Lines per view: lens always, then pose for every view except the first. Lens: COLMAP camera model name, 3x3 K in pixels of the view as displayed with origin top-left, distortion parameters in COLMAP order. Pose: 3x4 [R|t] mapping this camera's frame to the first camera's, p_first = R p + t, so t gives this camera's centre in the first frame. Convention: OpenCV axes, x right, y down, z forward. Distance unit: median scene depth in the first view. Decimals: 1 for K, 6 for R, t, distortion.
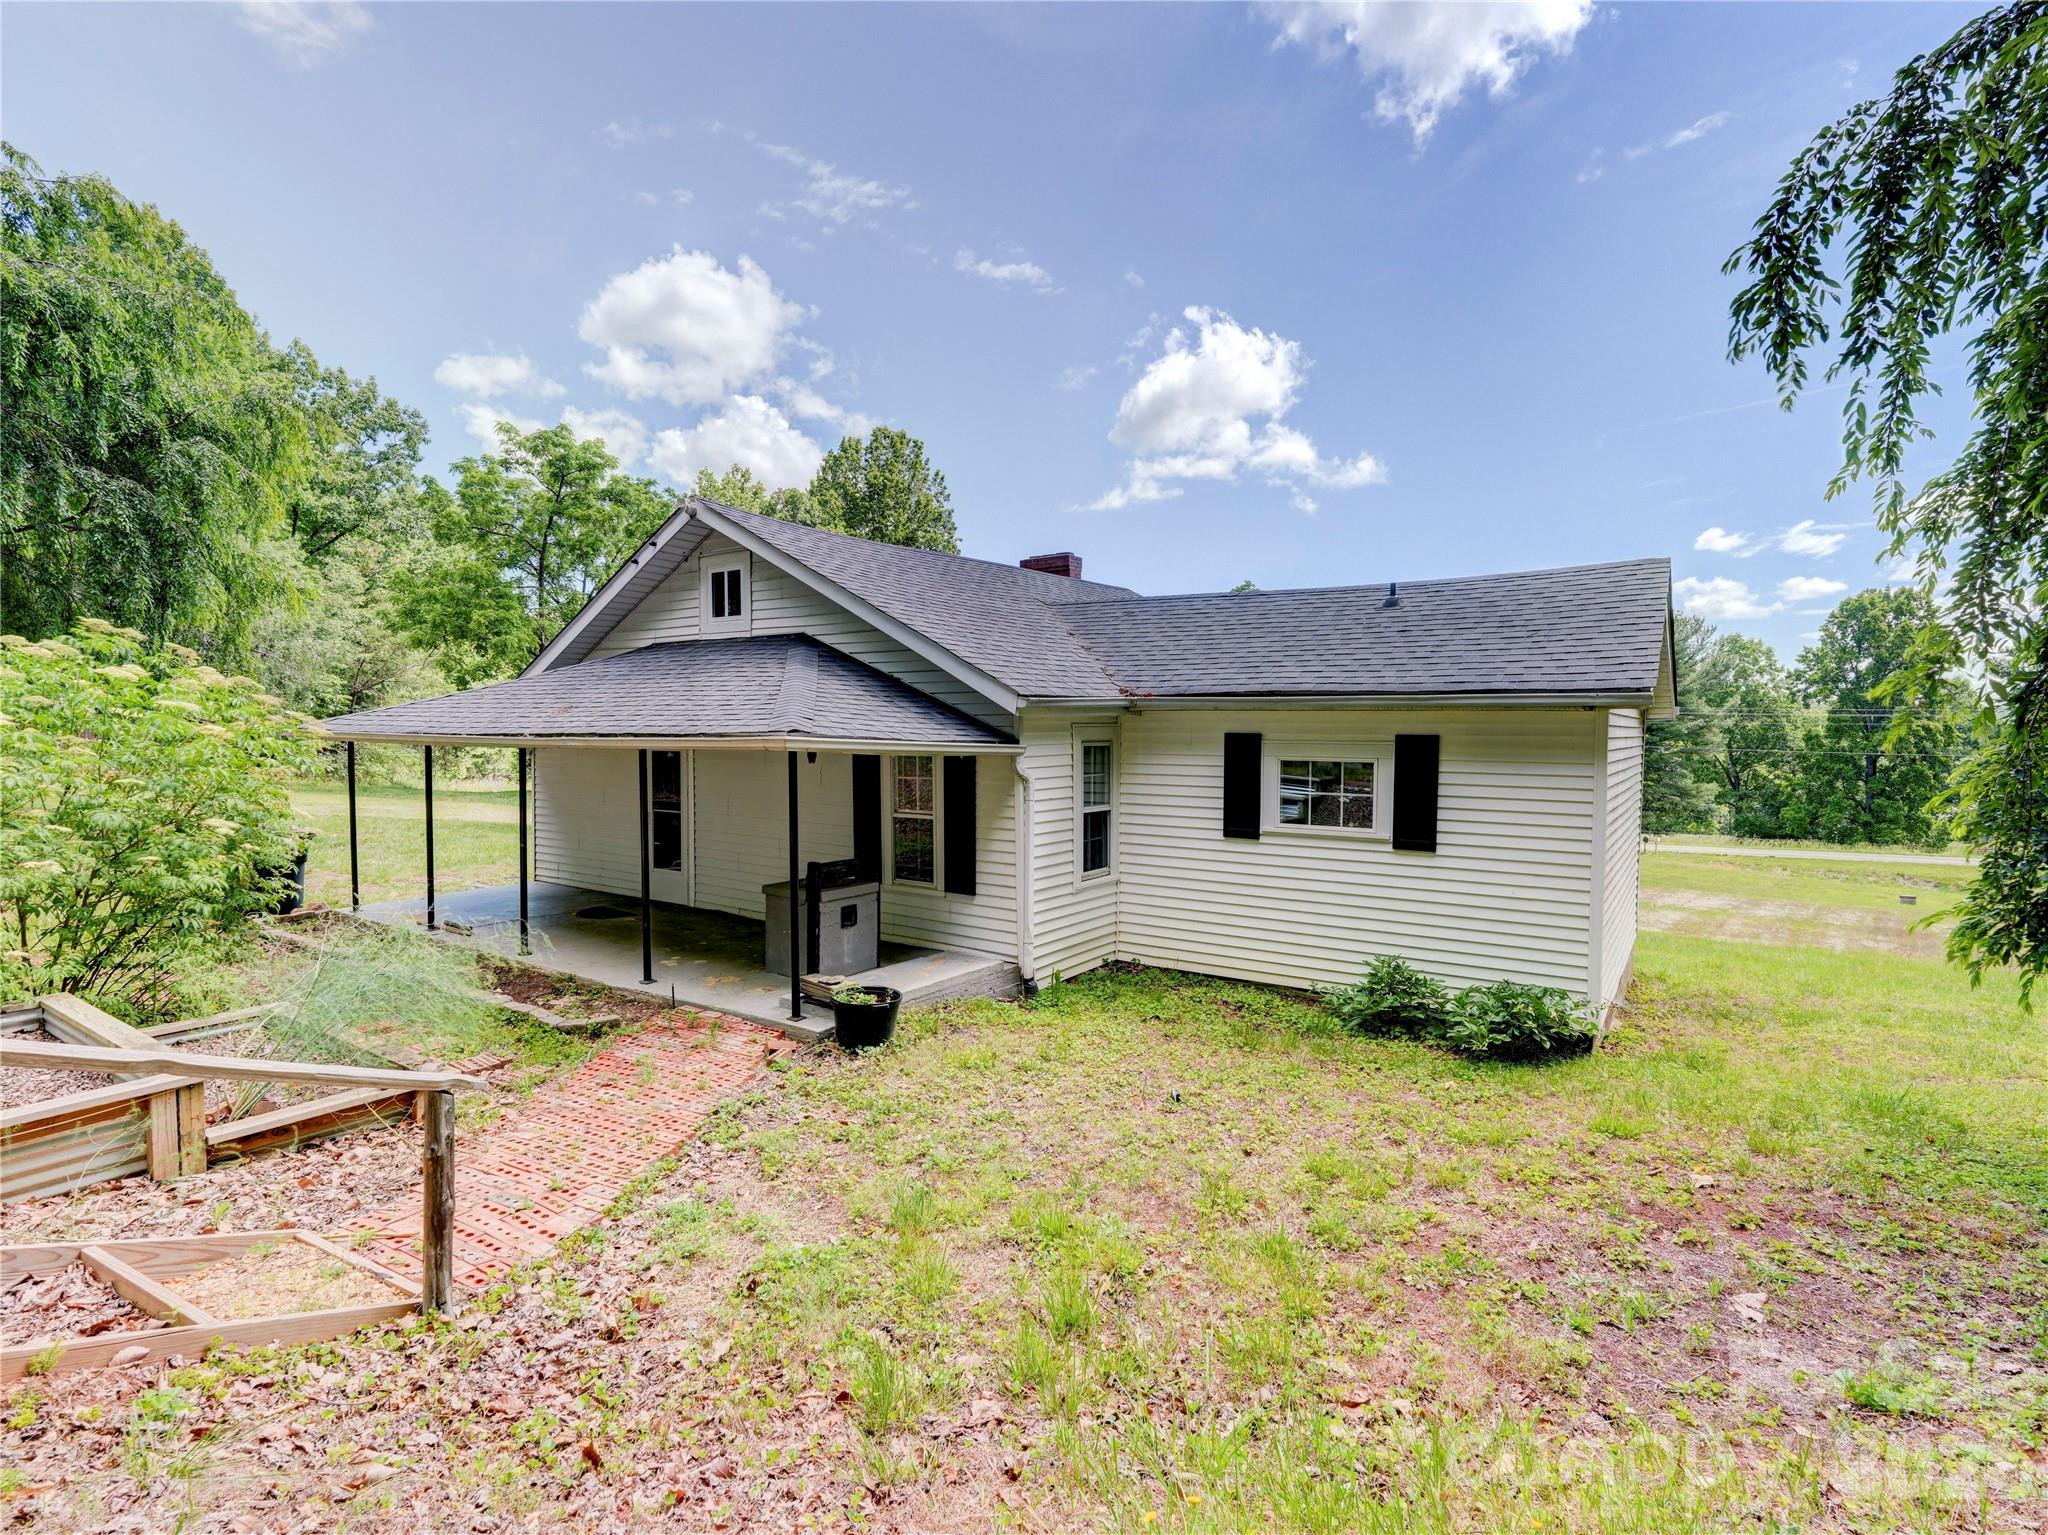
lens RADIAL K [[1002.4, 0, 1025.7], [0, 1002.4, 768.7], [0, 0, 1]] dist [0.000014, 0.001509]
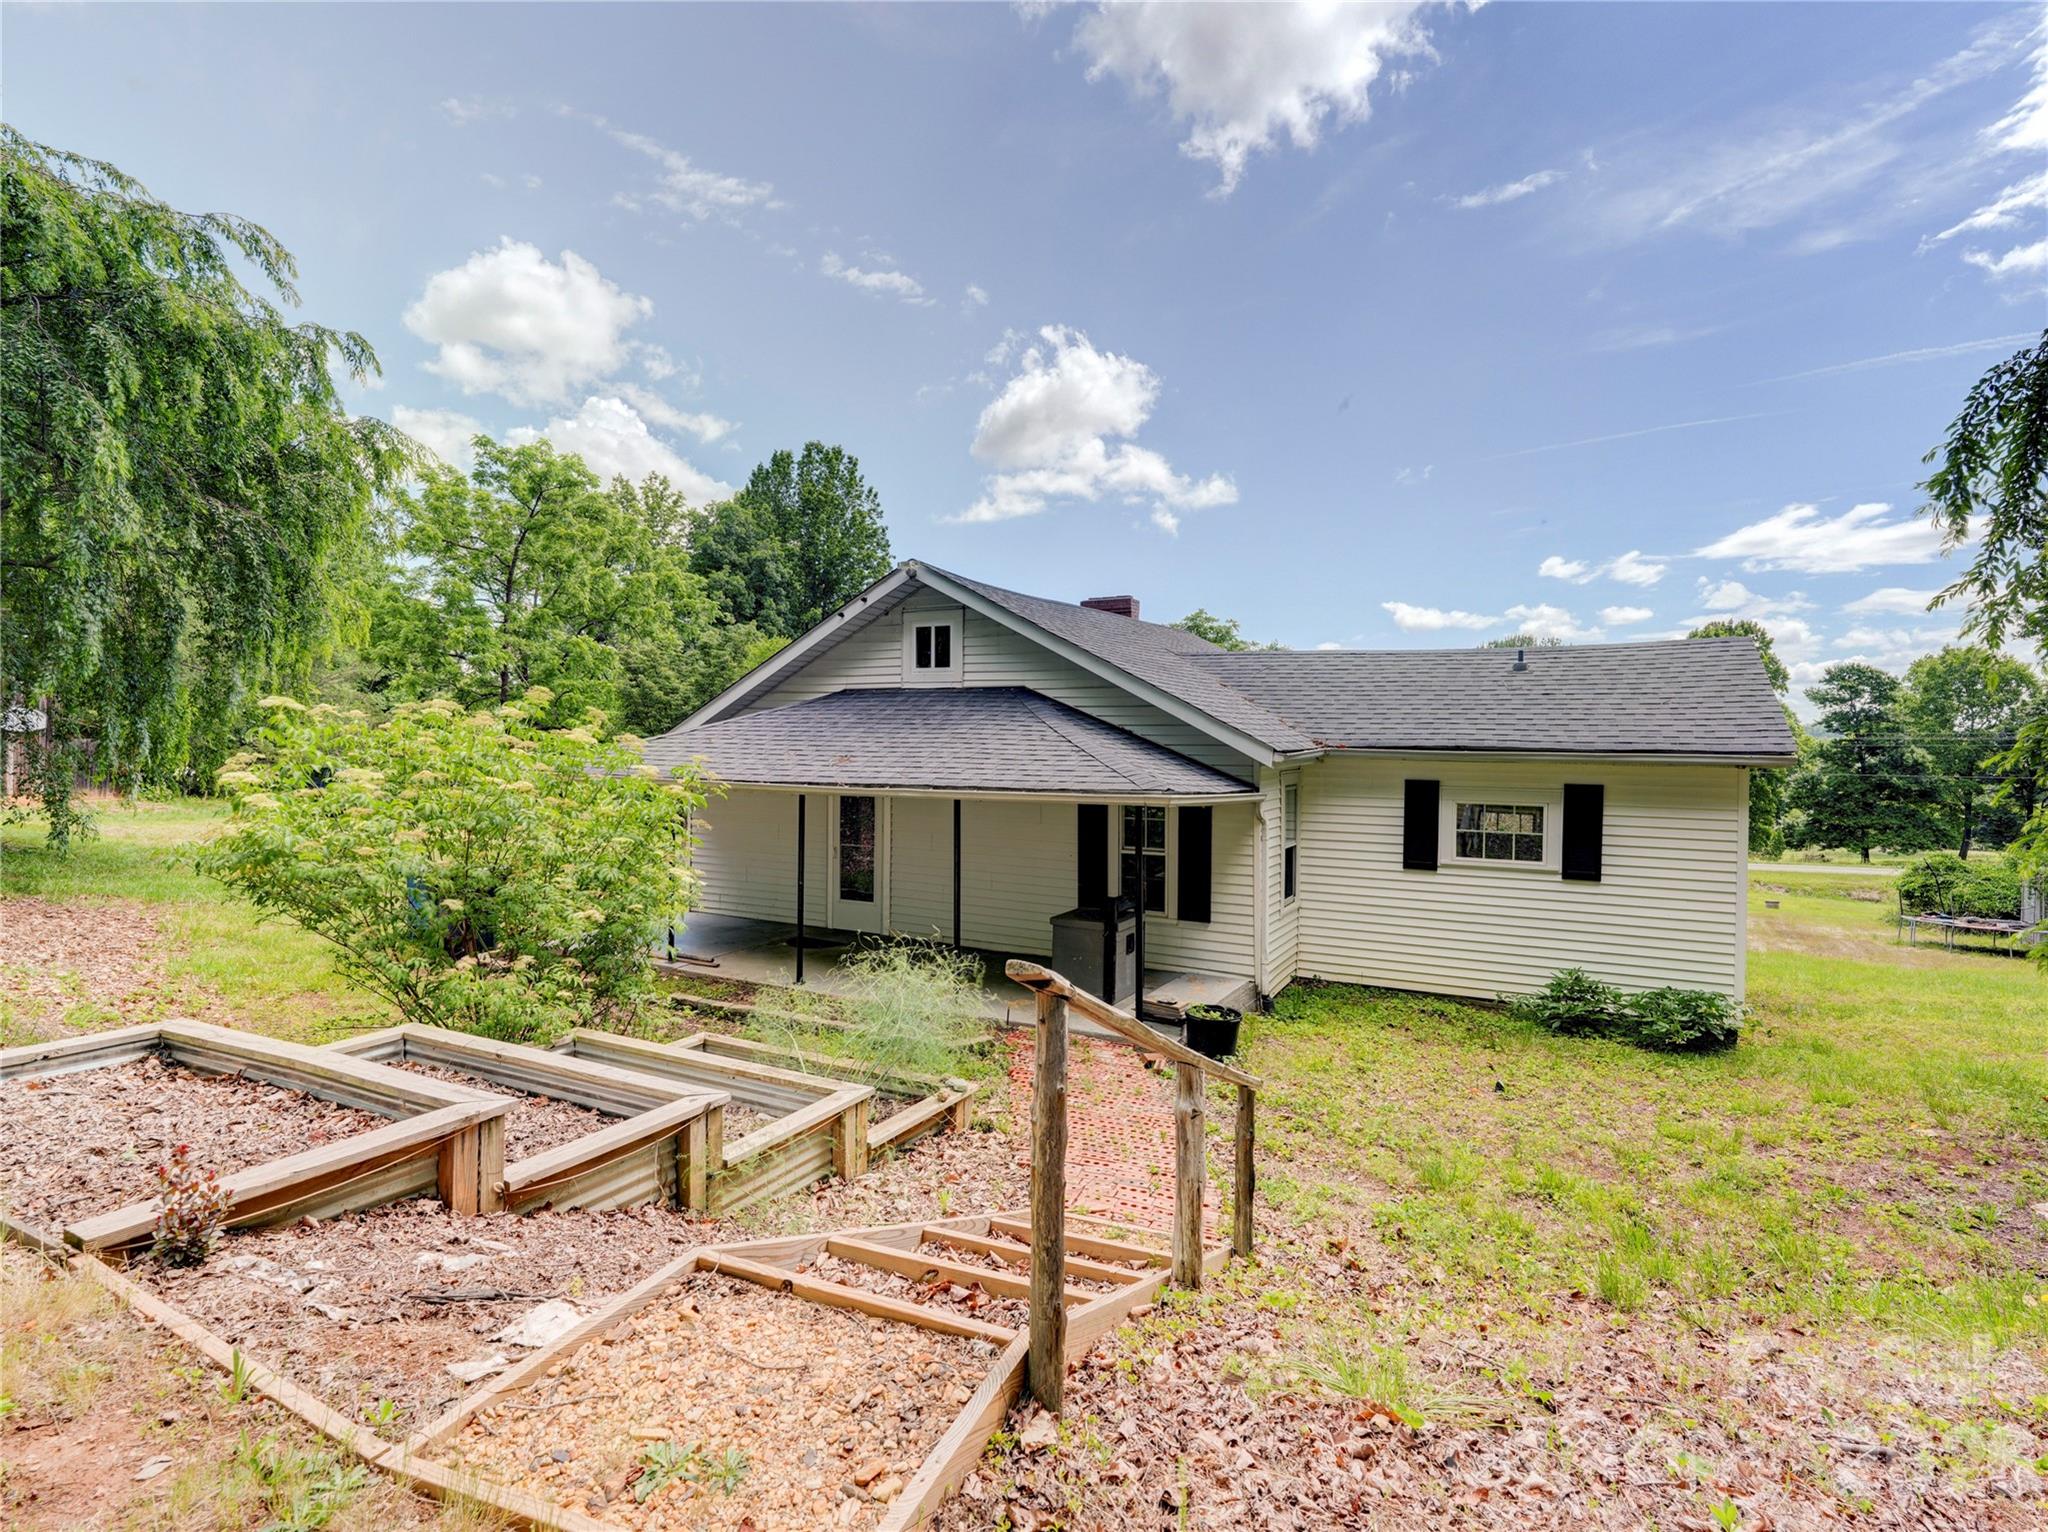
lens RADIAL K [[1013.4, 0, 1024.6], [0, 1013.4, 757.4], [0, 0, 1]] dist [-0.000833, 0.000585]
pose [[0.992959, 0.003462, 0.118406, -0.388515], [-0.000758, 0.999738, -0.022874, -0.034644], [-0.118454, 0.022624, 0.992702, -0.121866]]
